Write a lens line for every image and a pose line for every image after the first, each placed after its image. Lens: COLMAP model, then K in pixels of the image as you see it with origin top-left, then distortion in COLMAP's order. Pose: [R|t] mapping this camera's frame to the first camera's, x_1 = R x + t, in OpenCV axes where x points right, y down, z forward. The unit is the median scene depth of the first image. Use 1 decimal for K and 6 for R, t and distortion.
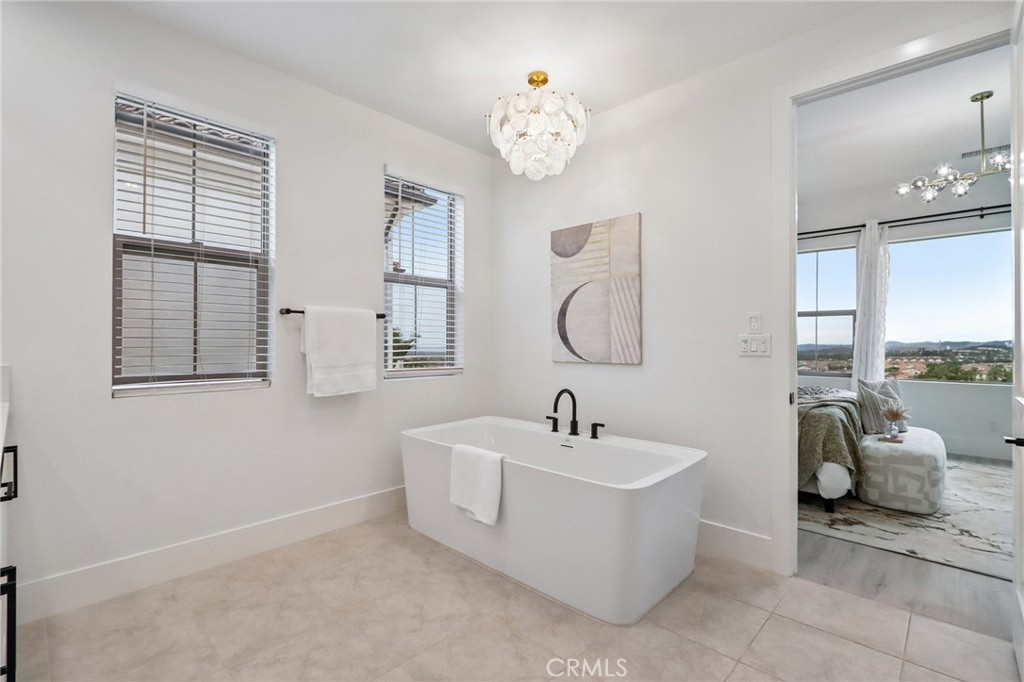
lens RADIAL K [[472.7, 0, 508.6], [0, 472.7, 340.9], [0, 0, 1]] dist [-0.000056, -0.000089]
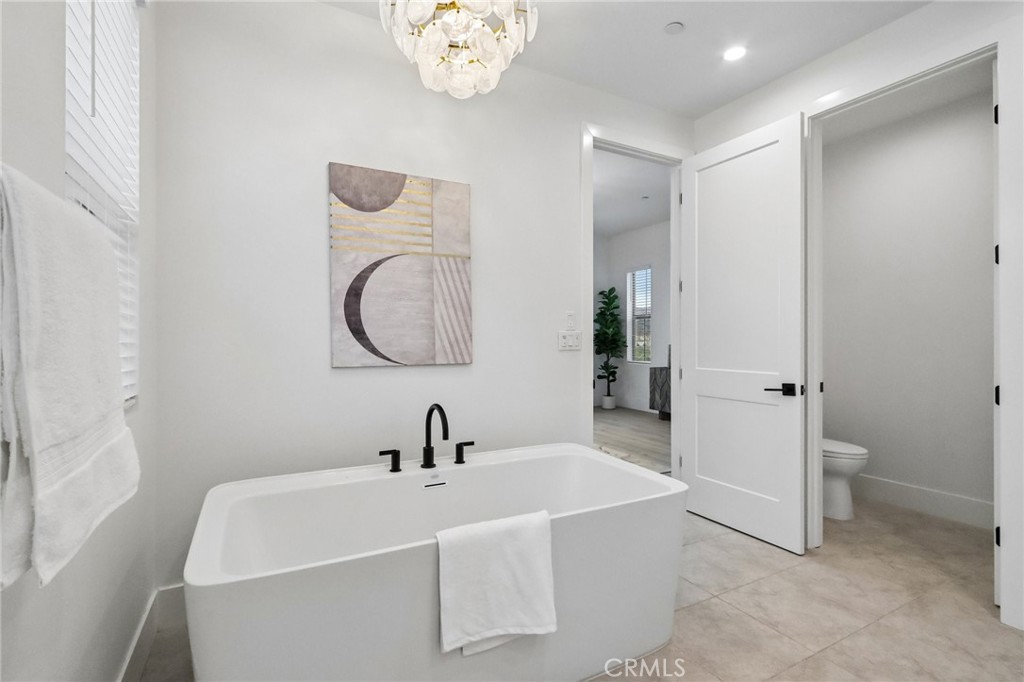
lens RADIAL K [[469.0, 0, 507.5], [0, 469.0, 339.4], [0, 0, 1]] dist [0.001199, -0.000379]
pose [[0.314318, -0.002522, 0.949314, -0.478687], [-0.005808, 0.999973, 0.004580, 0.001826], [-0.949300, -0.006953, 0.314295, 0.640124]]
